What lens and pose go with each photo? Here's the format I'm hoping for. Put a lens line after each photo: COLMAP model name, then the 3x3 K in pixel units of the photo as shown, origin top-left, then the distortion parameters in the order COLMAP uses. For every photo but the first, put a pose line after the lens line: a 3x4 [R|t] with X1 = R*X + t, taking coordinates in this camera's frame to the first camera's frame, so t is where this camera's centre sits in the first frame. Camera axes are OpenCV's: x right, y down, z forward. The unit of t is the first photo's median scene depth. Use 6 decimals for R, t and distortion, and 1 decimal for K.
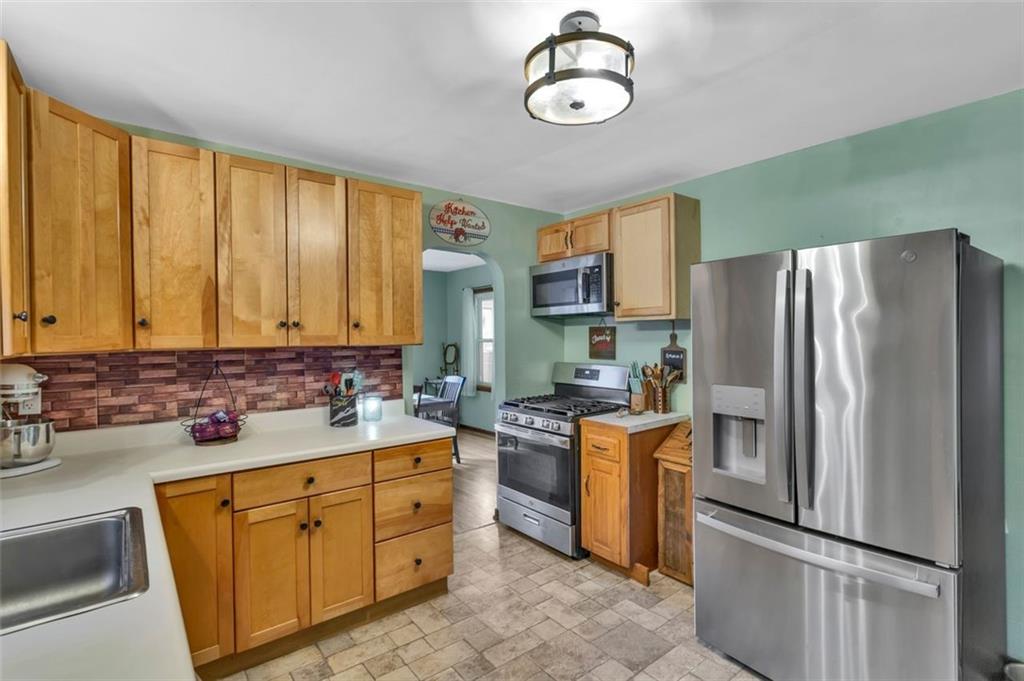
lens RADIAL K [[479.7, 0, 507.8], [0, 479.7, 339.4], [0, 0, 1]] dist [-0.001080, 0.000604]
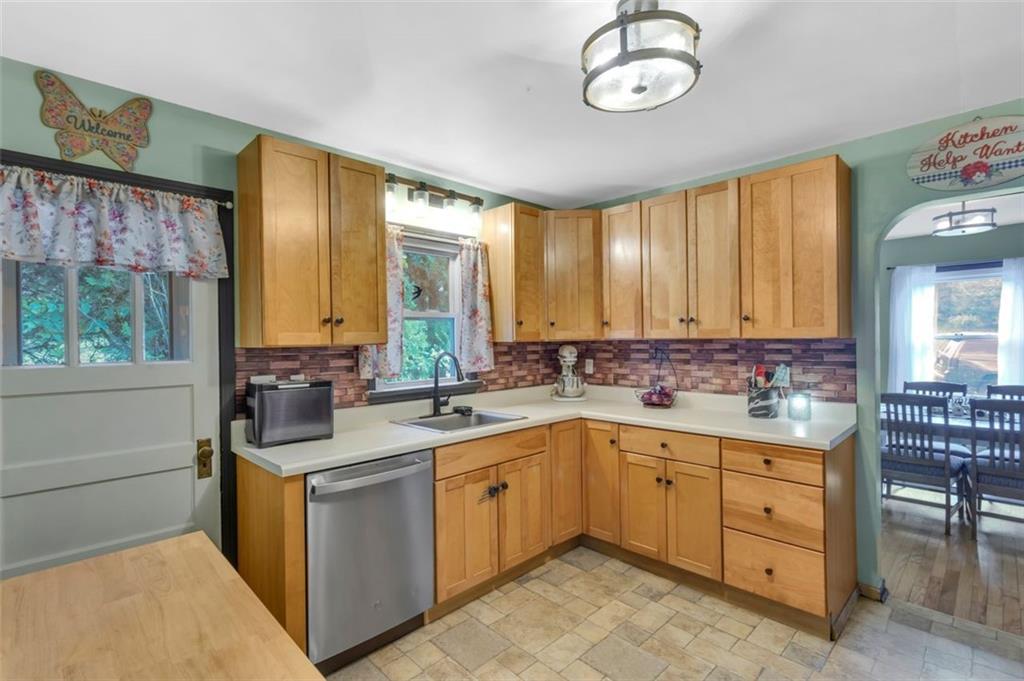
lens RADIAL K [[479.7, 0, 505.7], [0, 479.7, 340.7], [0, 0, 1]] dist [-0.001080, 0.000604]
pose [[0.109209, 0.013565, -0.993926, 0.658379], [0.003776, 0.999894, 0.014061, 0.001880], [0.994012, -0.005288, 0.109146, 0.384406]]
